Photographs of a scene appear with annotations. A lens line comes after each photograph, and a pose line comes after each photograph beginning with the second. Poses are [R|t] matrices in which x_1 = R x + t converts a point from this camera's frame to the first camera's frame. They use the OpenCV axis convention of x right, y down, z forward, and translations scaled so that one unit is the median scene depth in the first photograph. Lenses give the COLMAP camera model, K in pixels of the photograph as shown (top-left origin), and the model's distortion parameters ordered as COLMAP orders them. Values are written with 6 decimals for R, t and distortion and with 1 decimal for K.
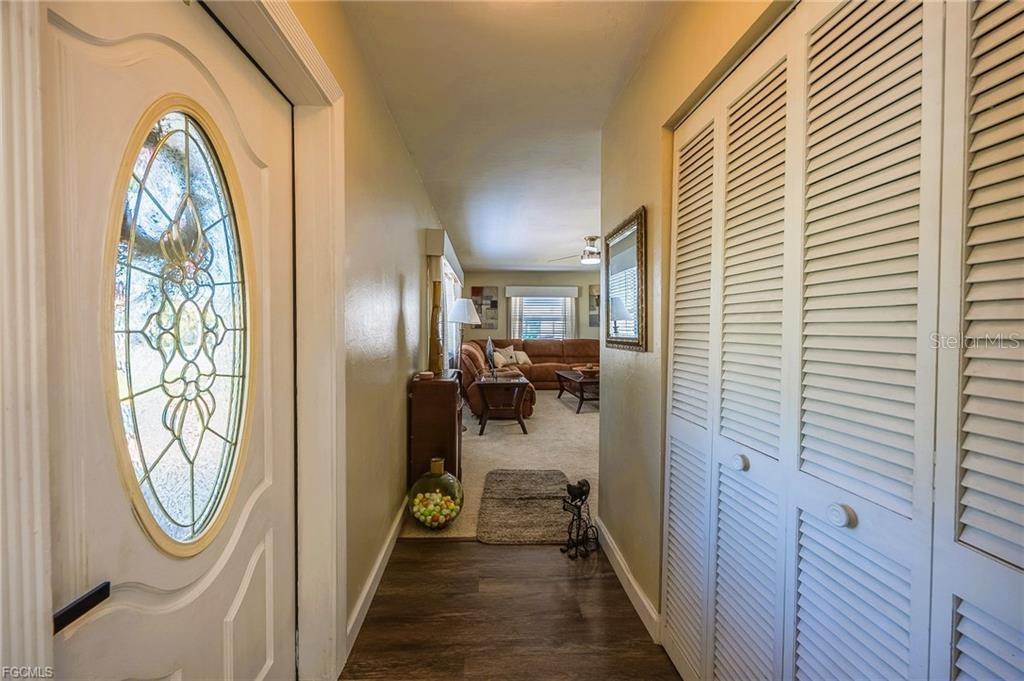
lens RADIAL K [[384.2, 0, 513.4], [0, 384.2, 332.7], [0, 0, 1]] dist [-0.002221, -0.000741]
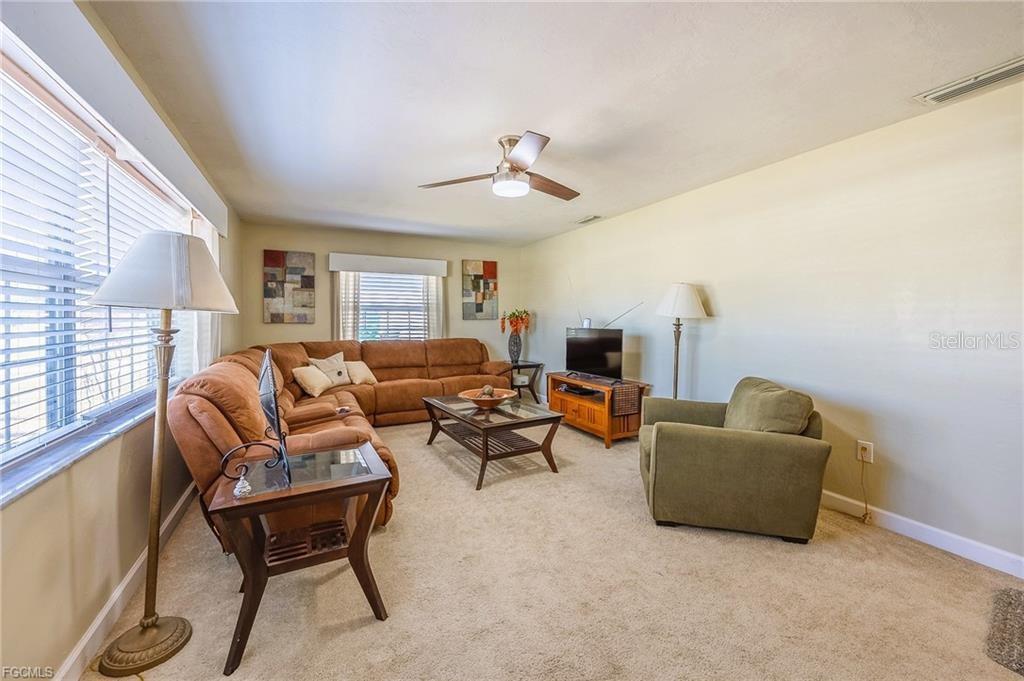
lens RADIAL K [[394.9, 0, 510.4], [0, 394.9, 327.7], [0, 0, 1]] dist [-0.001752, 0.000224]
pose [[0.920988, -0.005901, 0.389547, -0.000105], [0.003506, 0.999970, 0.006859, -0.006788], [-0.389576, -0.004951, 0.920981, 0.326800]]
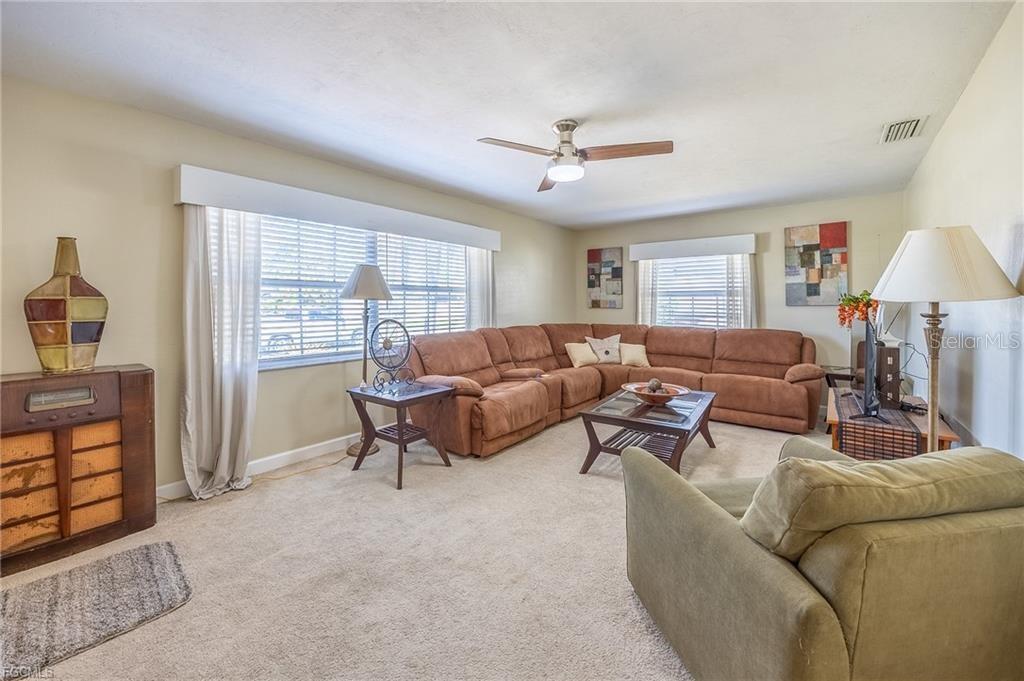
lens RADIAL K [[399.6, 0, 509.0], [0, 399.6, 304.7], [0, 0, 1]] dist [-0.008338, 0.000502]
pose [[0.738747, 0.005067, -0.673964, 0.300373], [-0.015617, 0.999832, -0.009602, -0.007240], [0.673802, 0.017619, 0.738702, 0.354407]]
